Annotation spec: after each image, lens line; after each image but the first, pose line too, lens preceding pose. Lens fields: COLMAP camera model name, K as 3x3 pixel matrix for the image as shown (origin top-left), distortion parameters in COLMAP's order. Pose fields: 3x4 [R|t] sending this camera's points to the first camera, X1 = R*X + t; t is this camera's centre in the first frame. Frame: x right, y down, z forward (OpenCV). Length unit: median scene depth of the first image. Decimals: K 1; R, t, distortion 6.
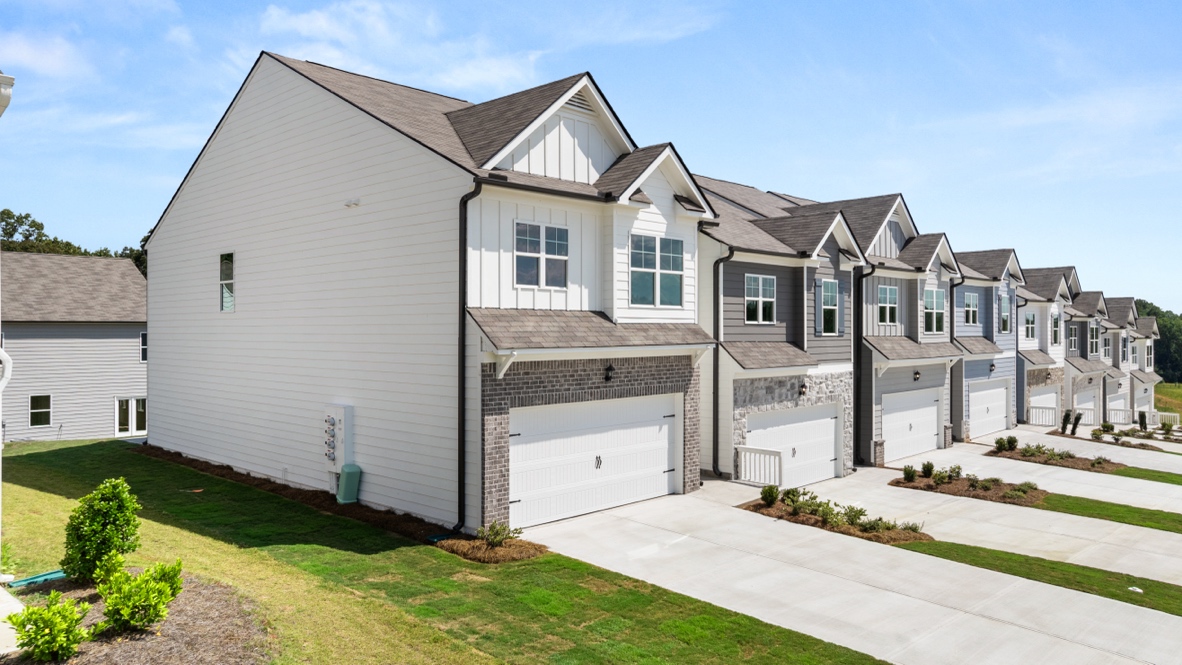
lens RADIAL K [[842.1, 0, 599.1], [0, 842.1, 326.5], [0, 0, 1]] dist [-0.014103, 0.002527]
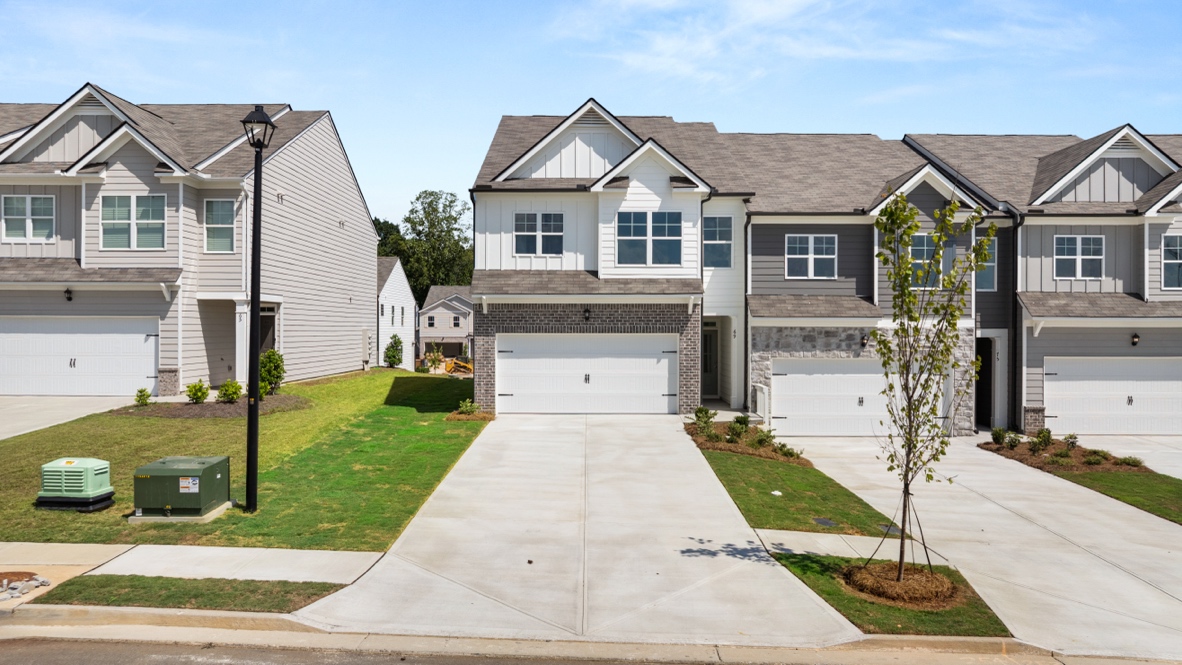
lens RADIAL K [[872.0, 0, 588.6], [0, 872.0, 329.0], [0, 0, 1]] dist [-0.025611, -0.006082]
pose [[0.683805, -0.000404, -0.729665, 0.945012], [0.000921, 1.000000, 0.000310, 0.070625], [0.729664, -0.000884, 0.683805, 0.016913]]
